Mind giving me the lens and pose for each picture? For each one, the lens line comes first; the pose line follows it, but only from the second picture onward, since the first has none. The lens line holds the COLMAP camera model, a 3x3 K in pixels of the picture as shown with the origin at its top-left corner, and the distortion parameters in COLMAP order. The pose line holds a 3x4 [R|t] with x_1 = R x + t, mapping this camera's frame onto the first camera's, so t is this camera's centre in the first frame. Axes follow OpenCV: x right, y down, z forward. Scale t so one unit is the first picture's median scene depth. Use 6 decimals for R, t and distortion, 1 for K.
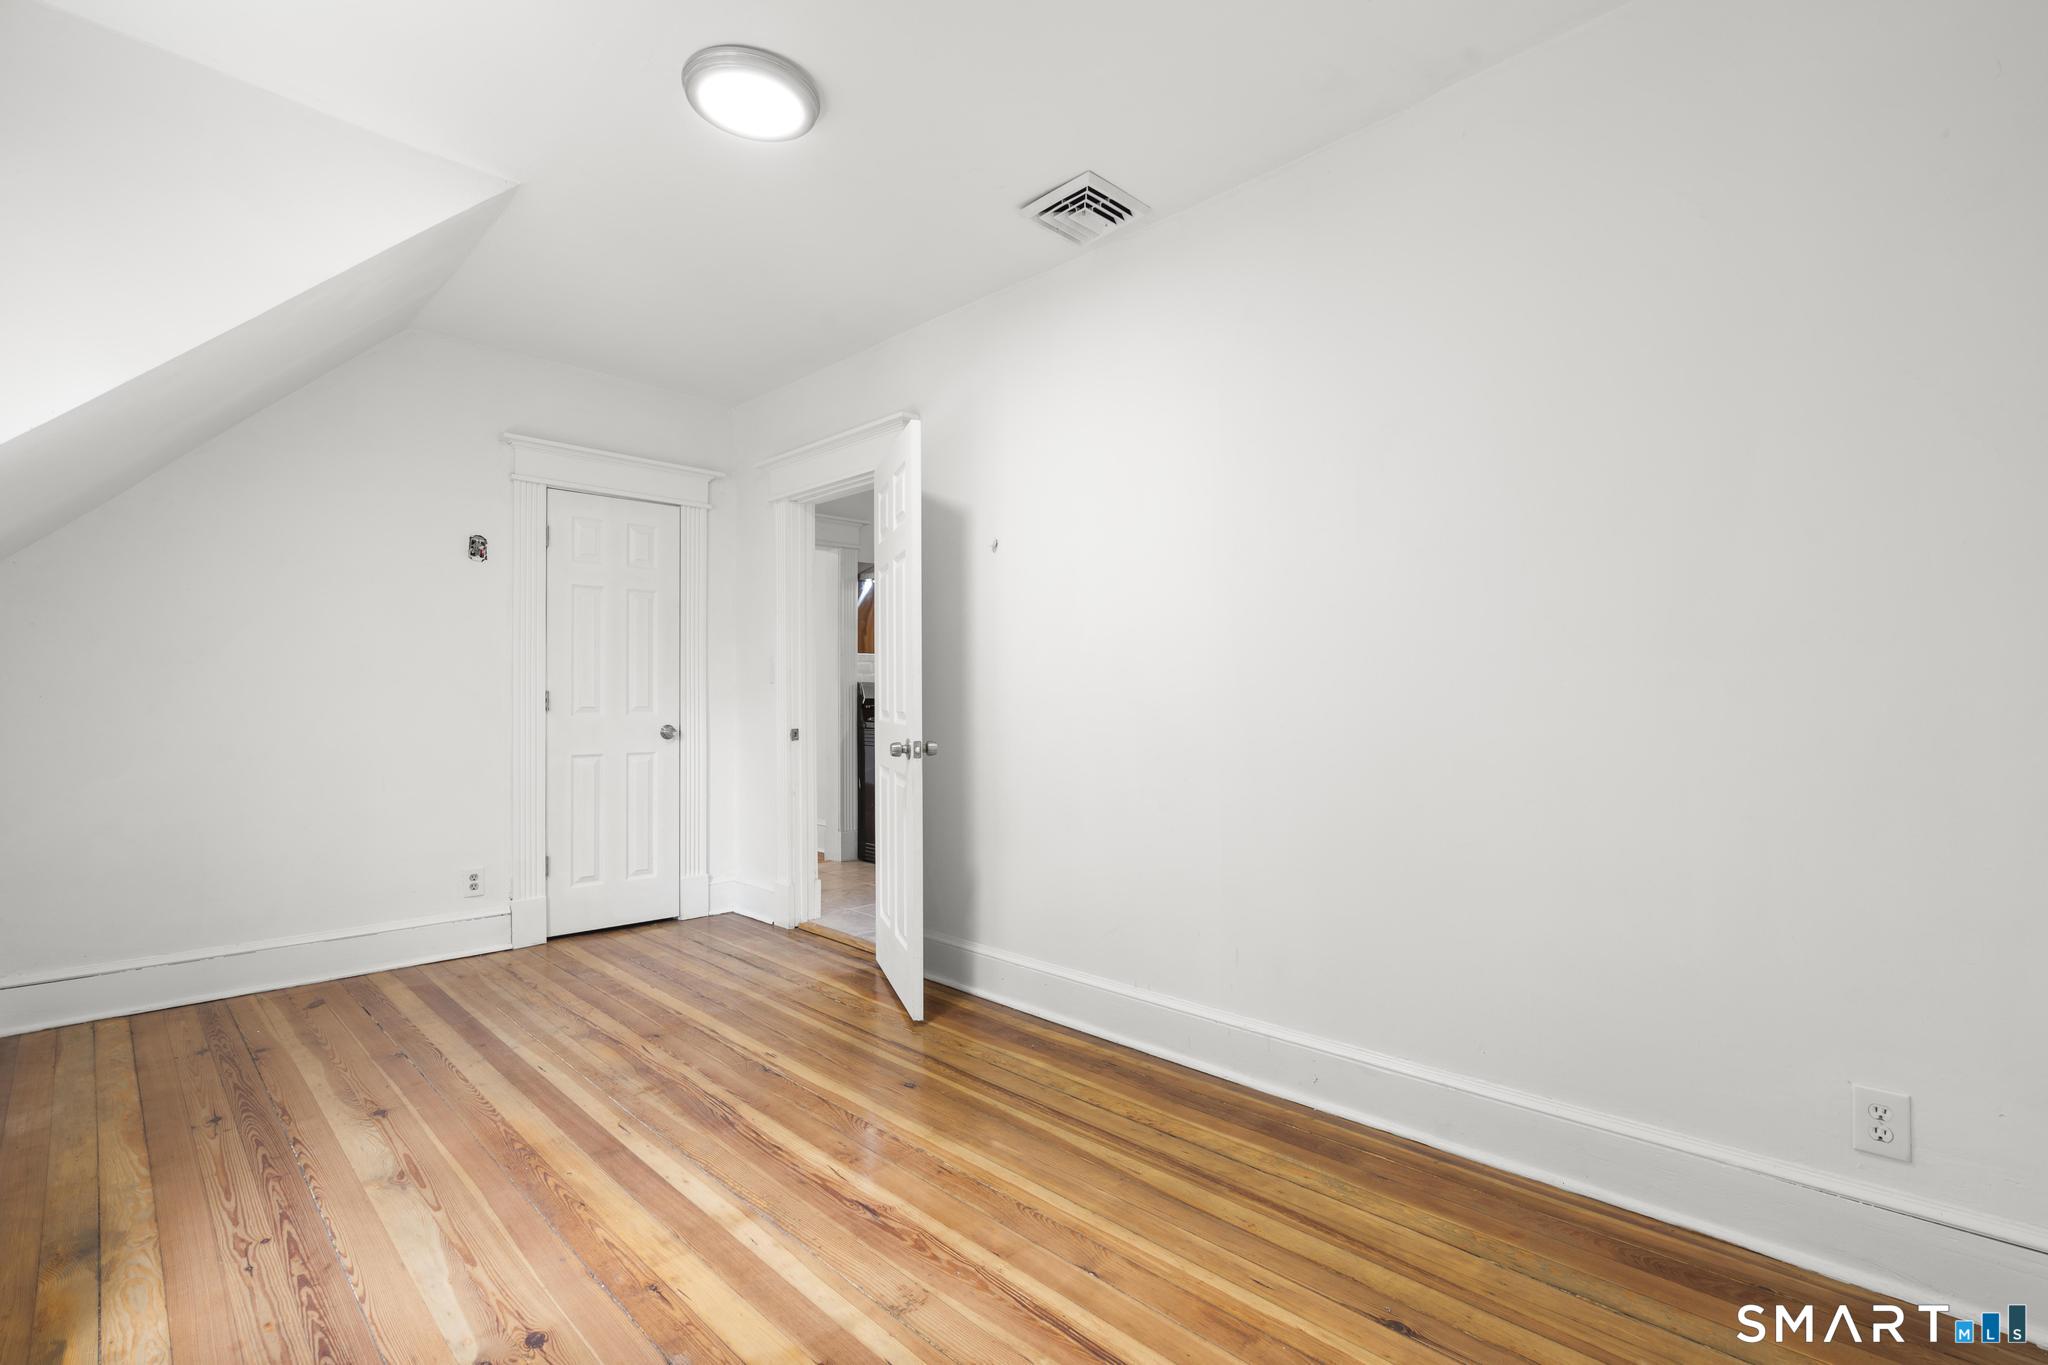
lens RADIAL K [[919.8, 0, 1031.8], [0, 919.8, 686.5], [0, 0, 1]] dist [-0.004412, -0.000102]
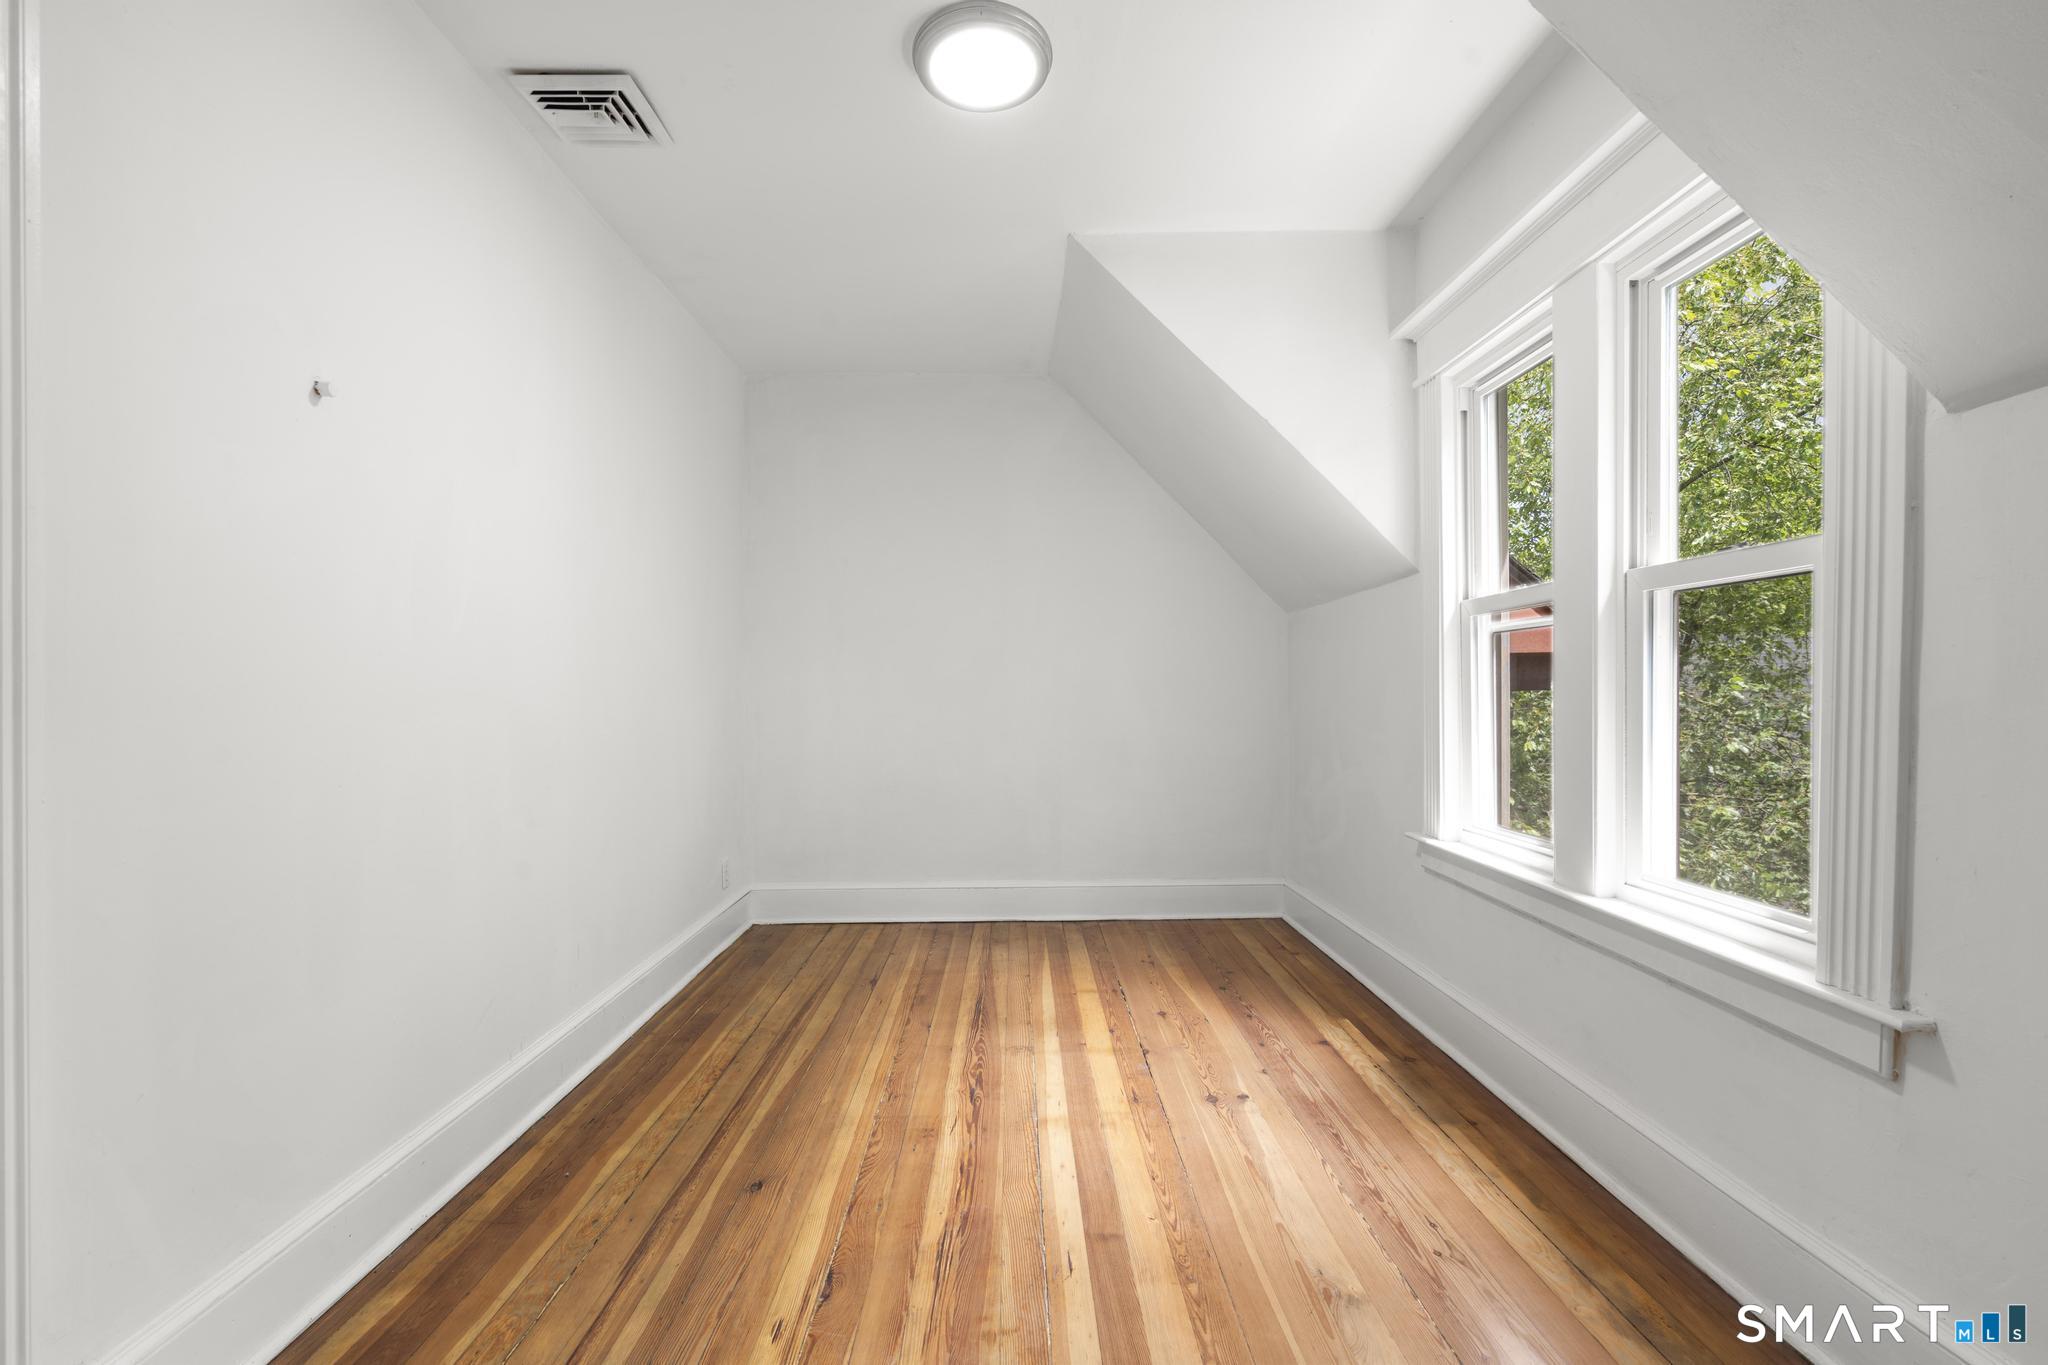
lens RADIAL K [[919.8, 0, 1028.2], [0, 919.8, 687.1], [0, 0, 1]] dist [-0.004412, -0.000102]
pose [[-0.711217, 0.010356, 0.702896, -1.093728], [-0.000496, 0.999884, -0.015234, 0.025203], [-0.702972, -0.011184, -0.711129, 1.794305]]
